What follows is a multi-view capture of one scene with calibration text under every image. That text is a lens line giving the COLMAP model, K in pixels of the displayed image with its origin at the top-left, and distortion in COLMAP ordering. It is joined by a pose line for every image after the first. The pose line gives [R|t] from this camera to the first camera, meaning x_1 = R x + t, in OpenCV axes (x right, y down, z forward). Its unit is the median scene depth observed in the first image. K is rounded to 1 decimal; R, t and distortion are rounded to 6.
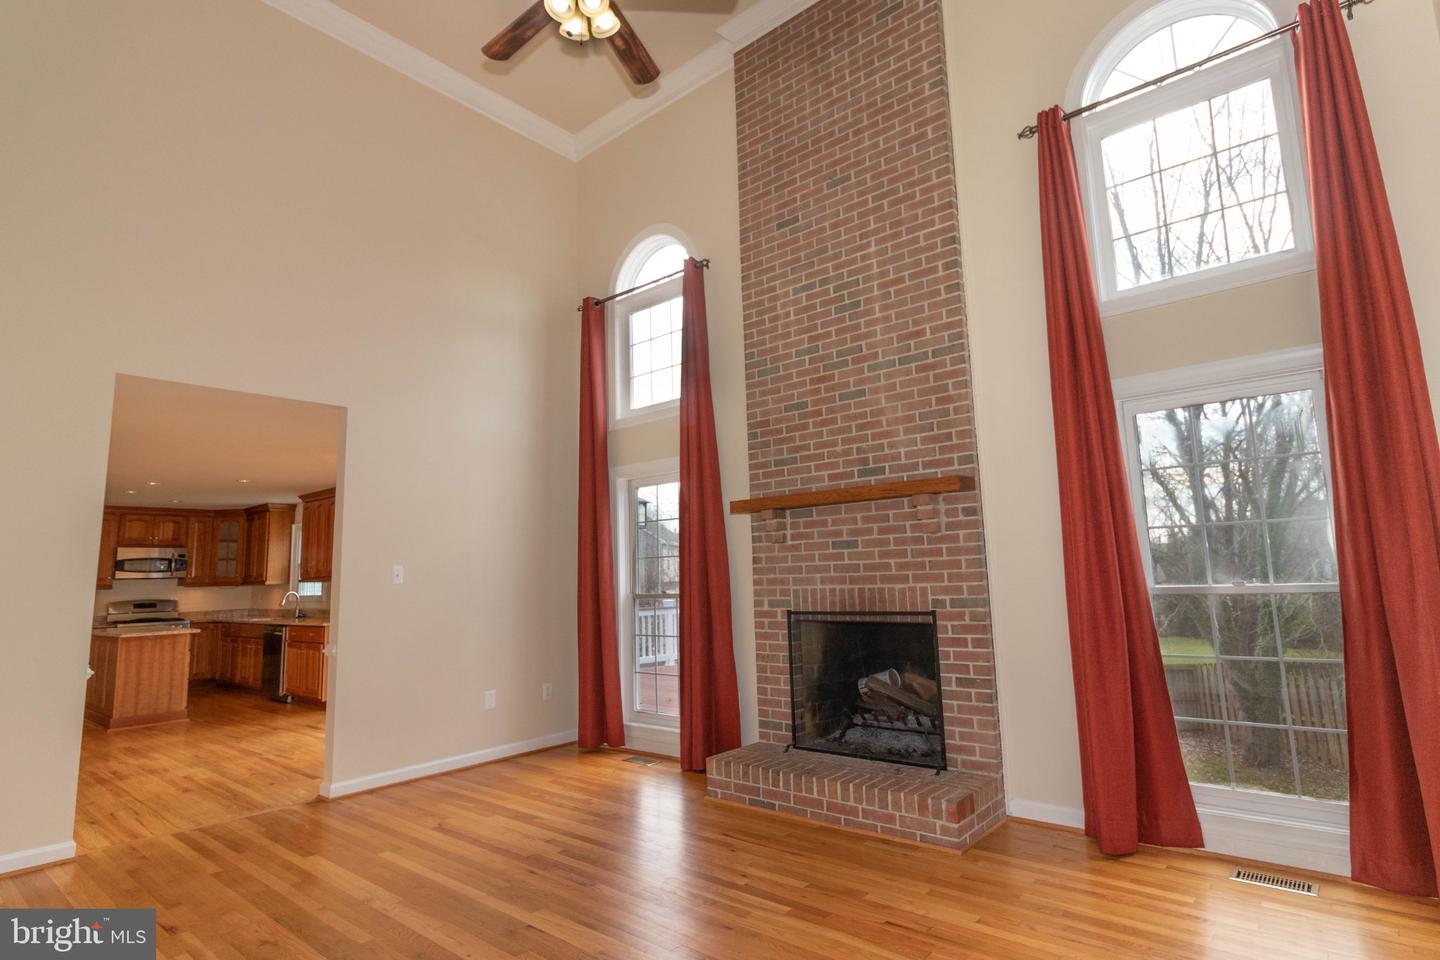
lens RADIAL K [[742.1, 0, 725.7], [0, 742.1, 474.8], [0, 0, 1]] dist [0.002960, -0.000669]
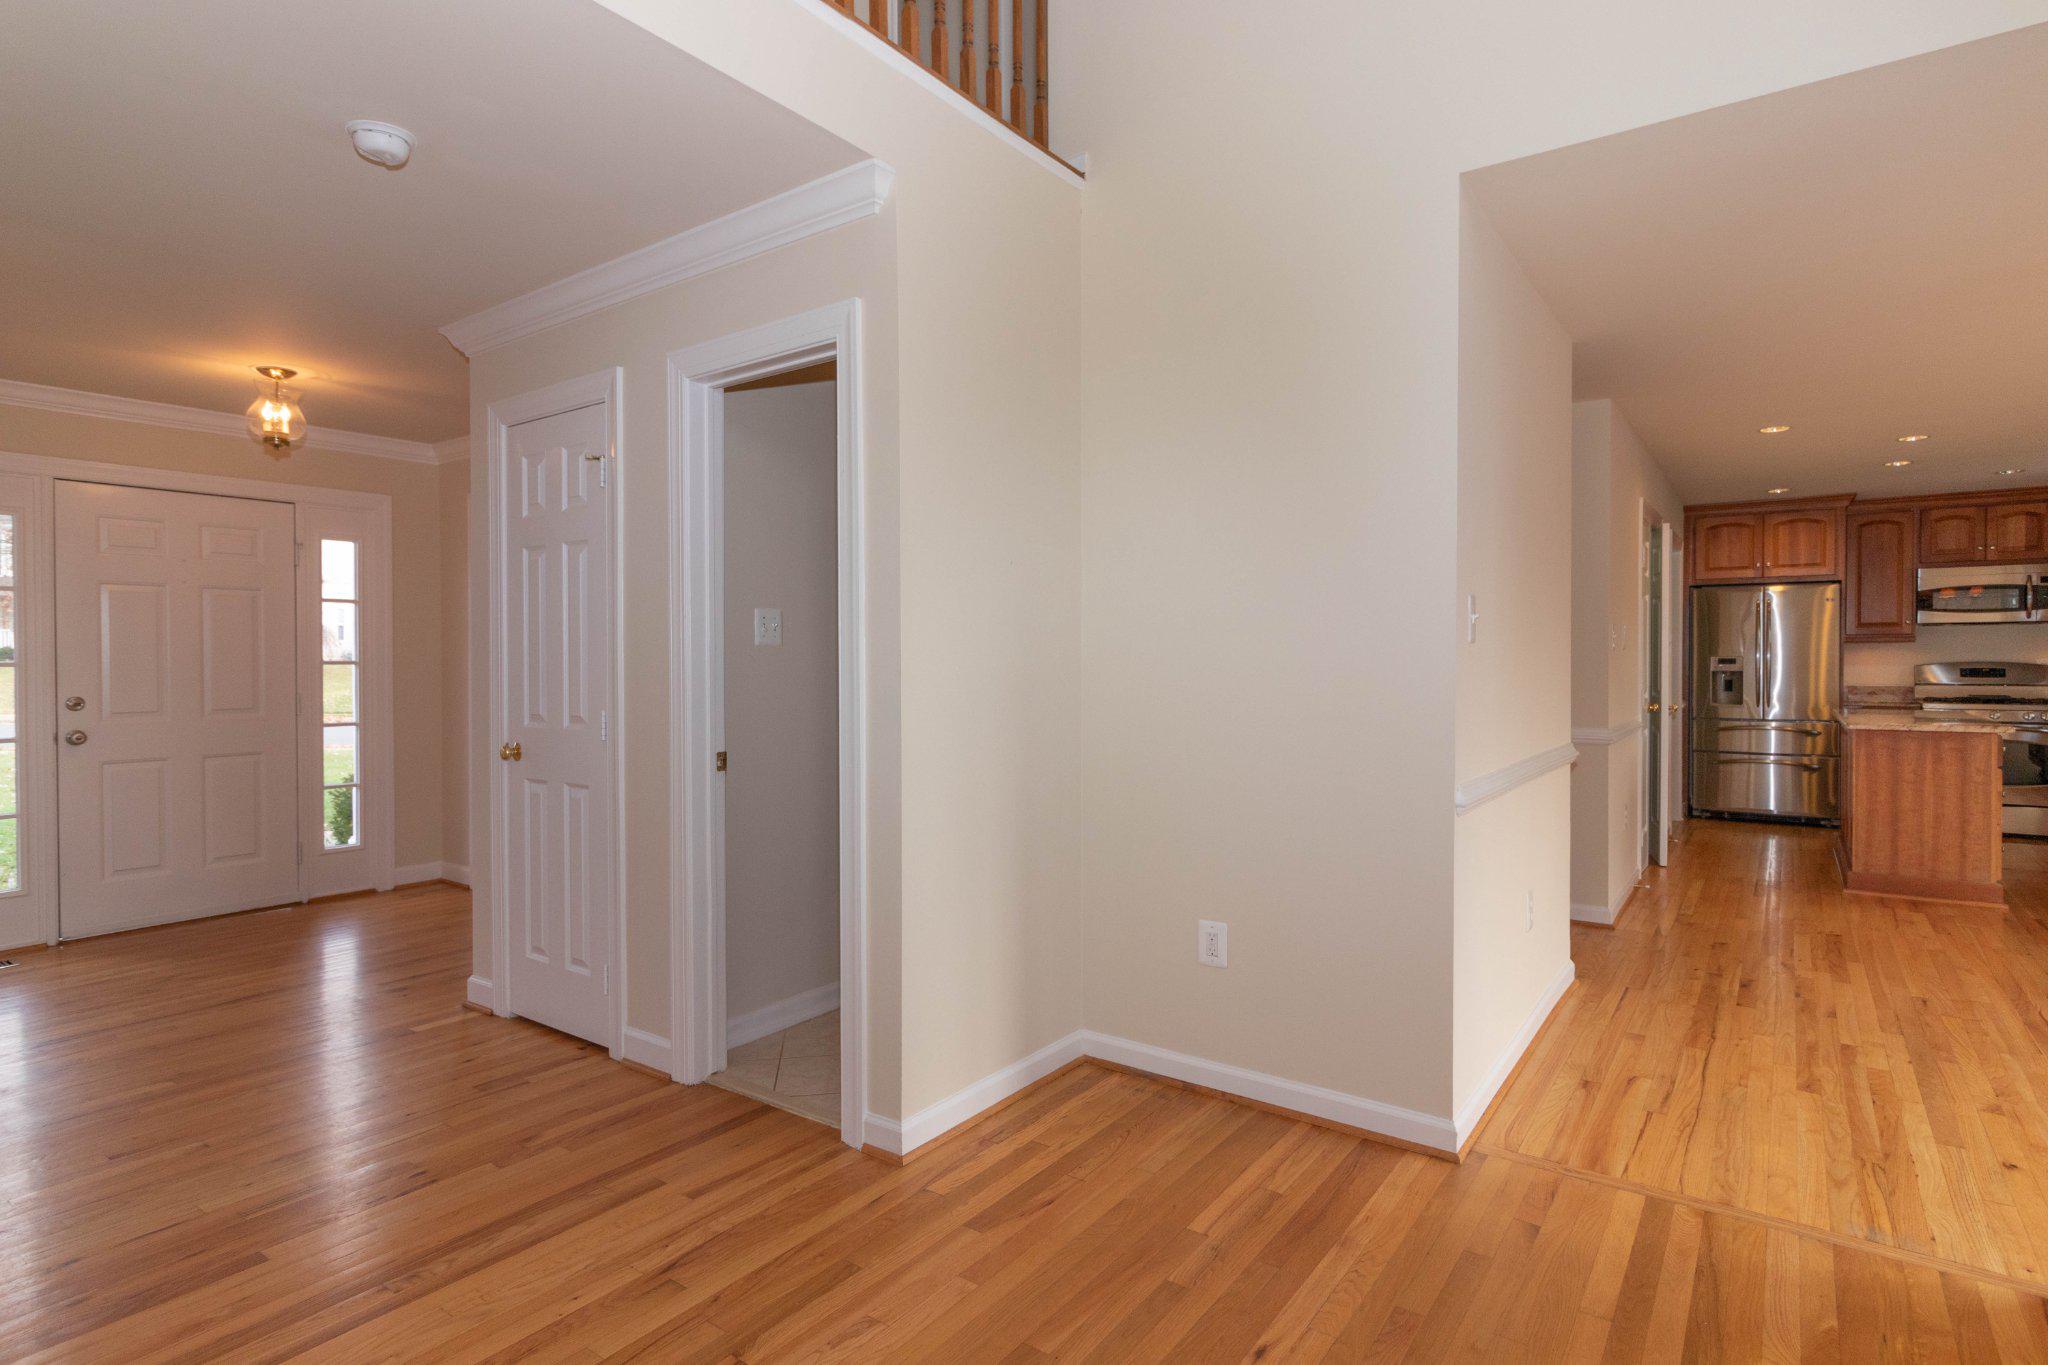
lens RADIAL K [[1055.4, 0, 1029.3], [0, 1055.4, 671.2], [0, 0, 1]] dist [0.002960, -0.000669]
pose [[0.086787, 0.041690, -0.995354, -0.272230], [0.137822, 0.989014, 0.053441, 0.148305], [0.986647, -0.141819, 0.080088, 0.985062]]
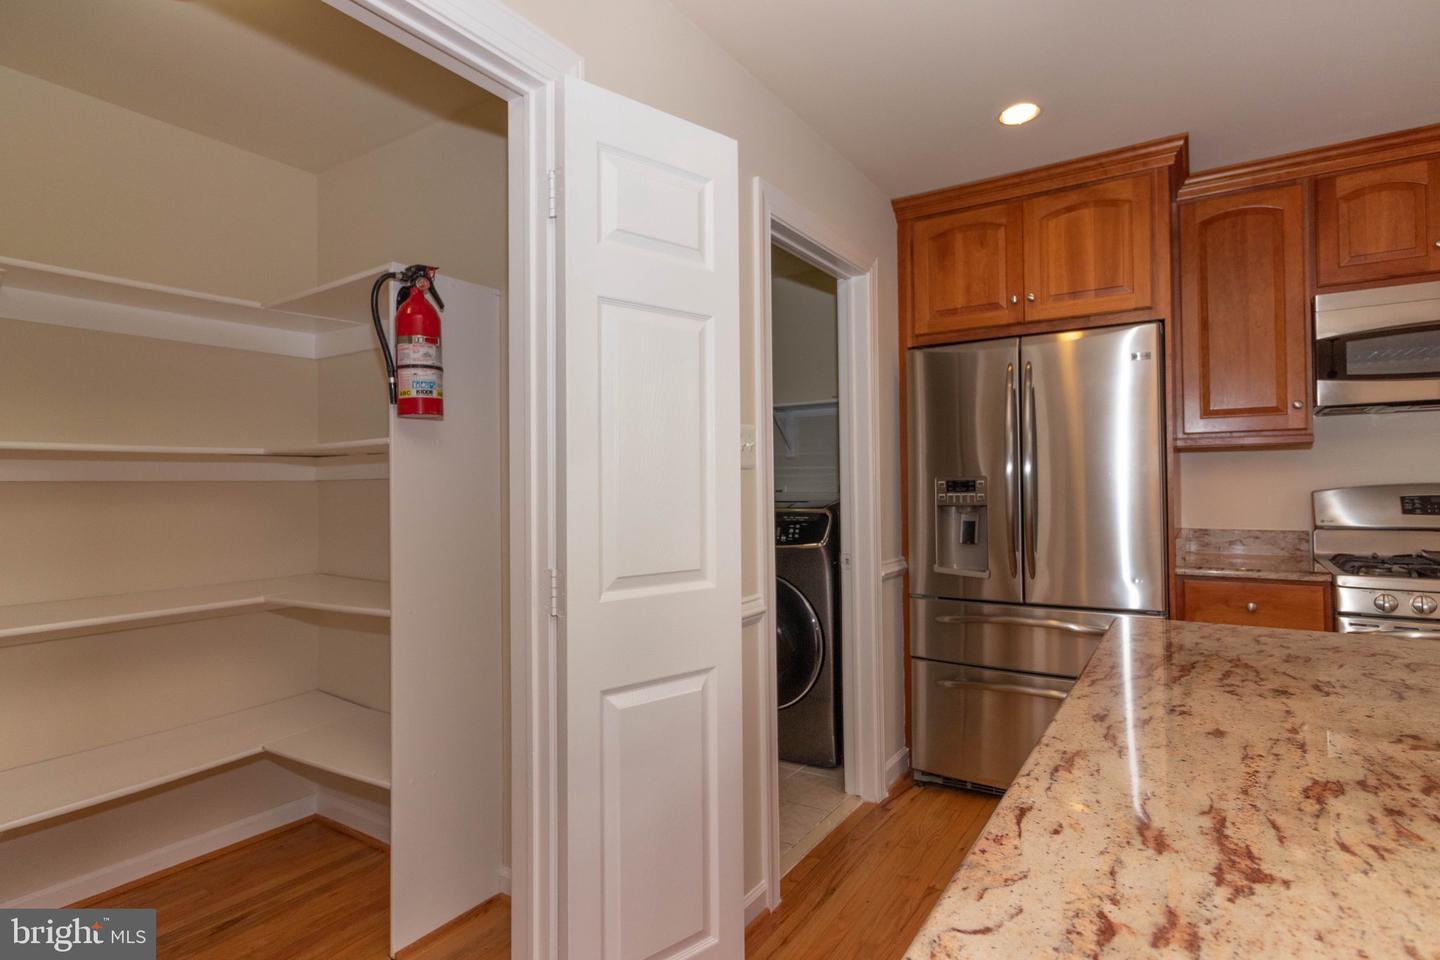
lens RADIAL K [[742.1, 0, 719.1], [0, 742.1, 481.2], [0, 0, 1]] dist [0.002960, -0.000669]
pose [[0.133397, 0.005216, -0.991049, -2.188154], [0.140778, 0.989746, 0.024158, 0.494812], [0.981013, -0.142740, 0.131295, 2.818177]]
